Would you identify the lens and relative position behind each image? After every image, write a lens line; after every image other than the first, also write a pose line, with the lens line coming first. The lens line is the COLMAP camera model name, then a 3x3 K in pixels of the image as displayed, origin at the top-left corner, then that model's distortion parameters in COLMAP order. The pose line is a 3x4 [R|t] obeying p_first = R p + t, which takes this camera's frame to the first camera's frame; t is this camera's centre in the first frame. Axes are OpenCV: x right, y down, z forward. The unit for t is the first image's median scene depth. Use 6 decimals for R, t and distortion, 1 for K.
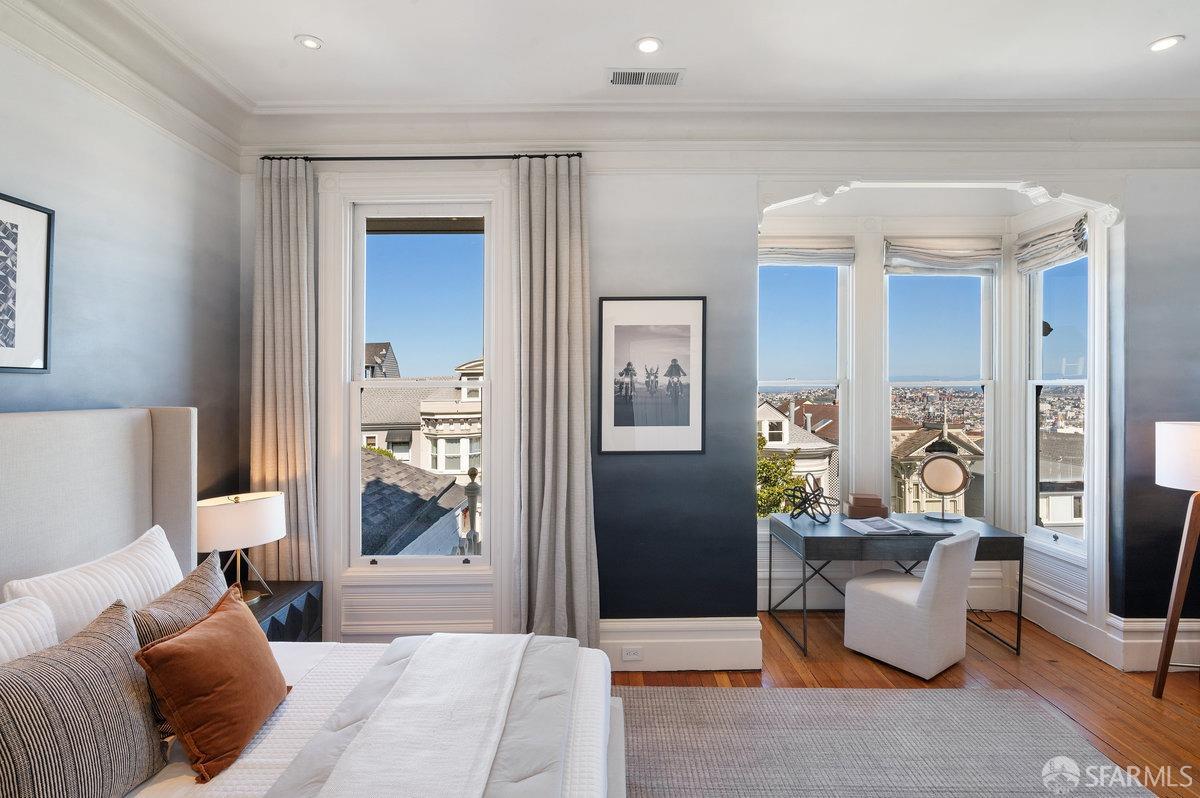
lens RADIAL K [[583.3, 0, 593.2], [0, 583.3, 392.6], [0, 0, 1]] dist [-0.000618, -0.001894]
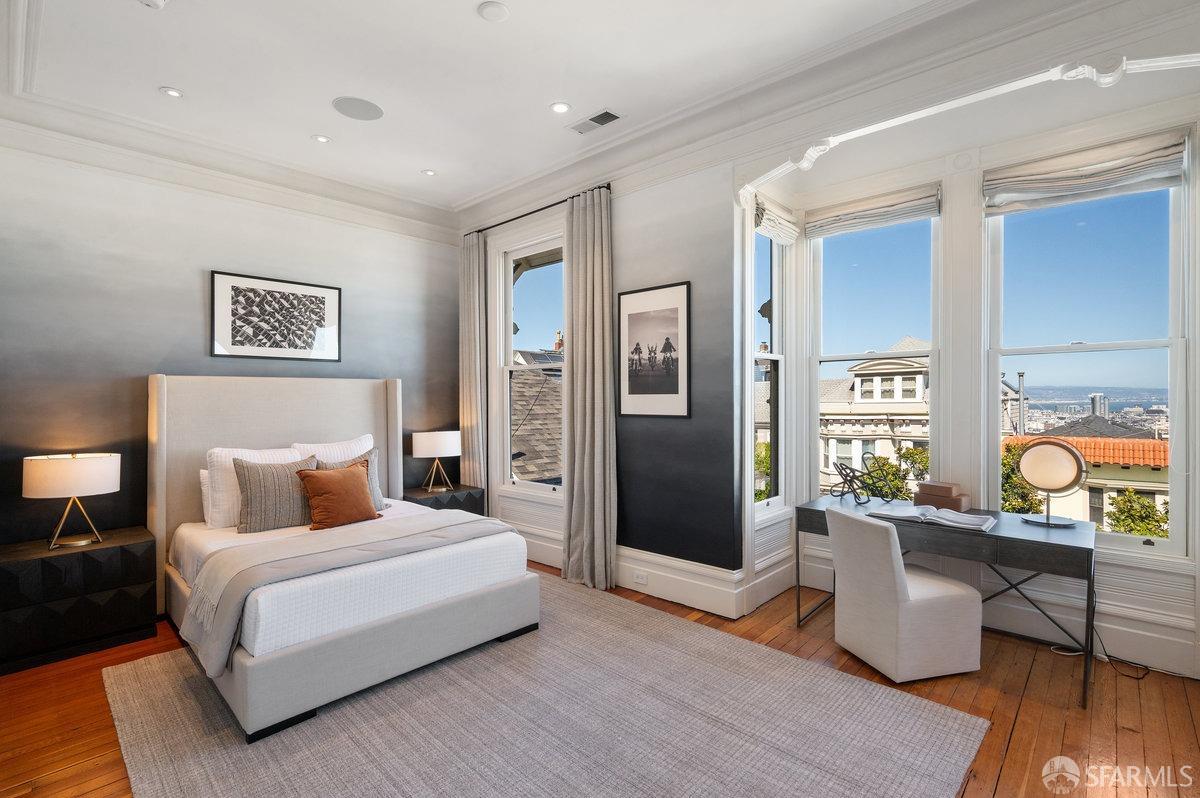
lens RADIAL K [[565.9, 0, 605.7], [0, 565.9, 405.8], [0, 0, 1]] dist [0.001628, -0.000733]
pose [[0.731037, 0.012229, -0.682228, 0.740910], [-0.003992, 0.999899, 0.013645, 0.058506], [0.682326, -0.007251, 0.731012, 0.064728]]
